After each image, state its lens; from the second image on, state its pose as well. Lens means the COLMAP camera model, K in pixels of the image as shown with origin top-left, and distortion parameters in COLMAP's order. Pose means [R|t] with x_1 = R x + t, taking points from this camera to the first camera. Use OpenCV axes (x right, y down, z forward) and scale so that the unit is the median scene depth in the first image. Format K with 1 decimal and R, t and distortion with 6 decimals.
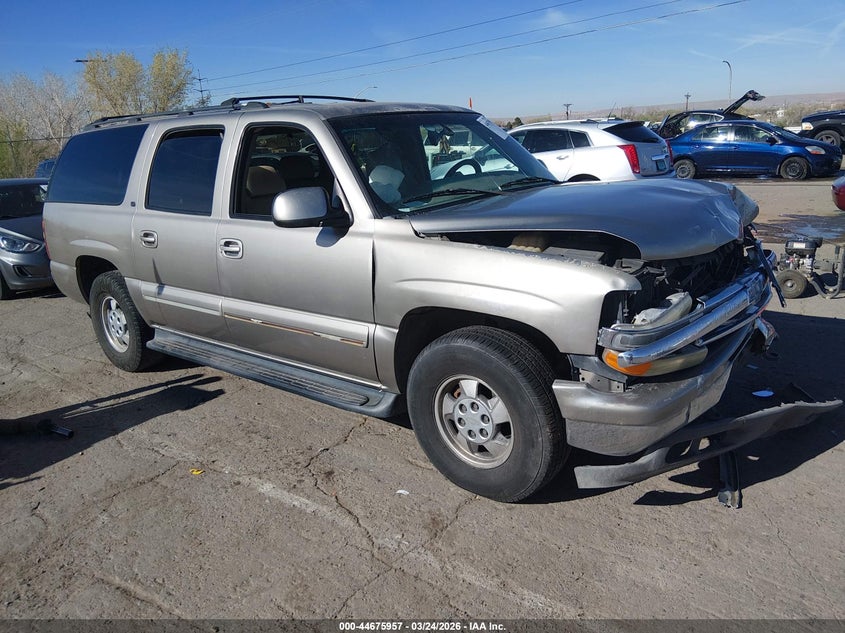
lens RADIAL K [[637.1, 0, 422.5], [0, 637.1, 316.5], [0, 0, 1]] dist [0.099685, -0.207943]
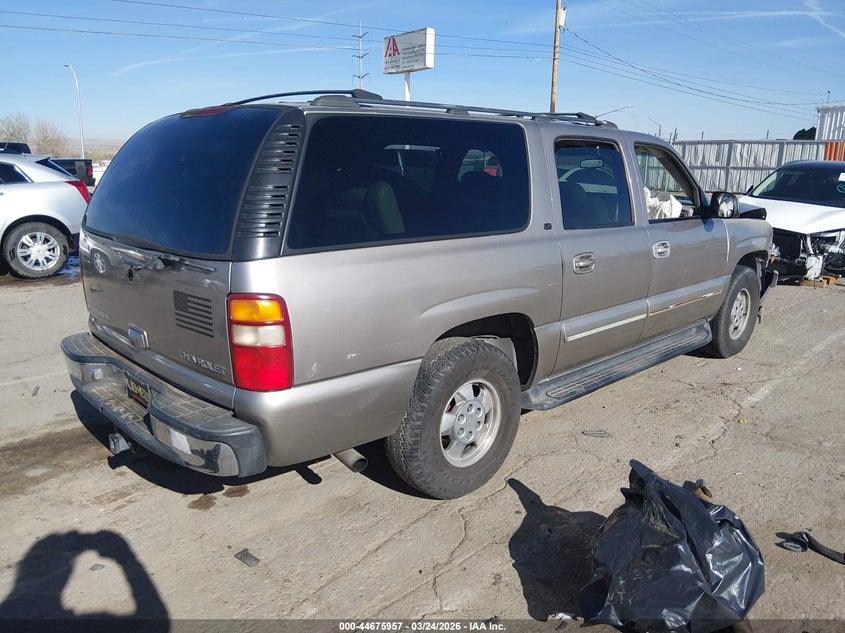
lens RADIAL K [[637.1, 0, 422.5], [0, 637.1, 316.5], [0, 0, 1]] dist [0.099685, -0.207943]
pose [[0.114670, -0.177485, 0.977420, -1.708263], [0.250241, 0.957342, 0.144481, -0.303757], [-0.961369, 0.228023, 0.154192, 1.452858]]
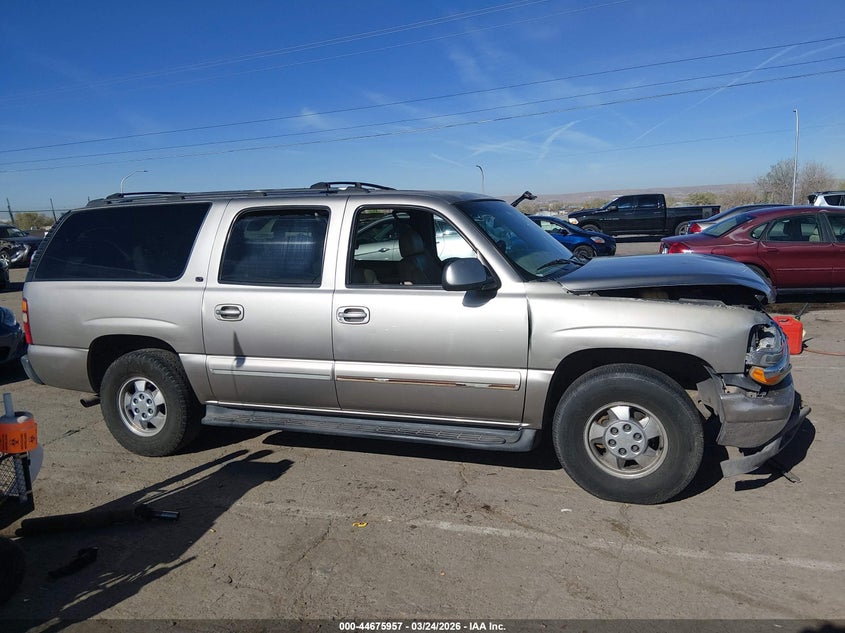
lens RADIAL K [[637.1, 0, 422.5], [0, 637.1, 316.5], [0, 0, 1]] dist [0.099685, -0.207943]
pose [[0.939185, -0.030919, 0.342016, -0.645879], [0.076652, 0.989686, -0.121018, 0.042693], [-0.334746, 0.139874, 0.931869, -0.059357]]
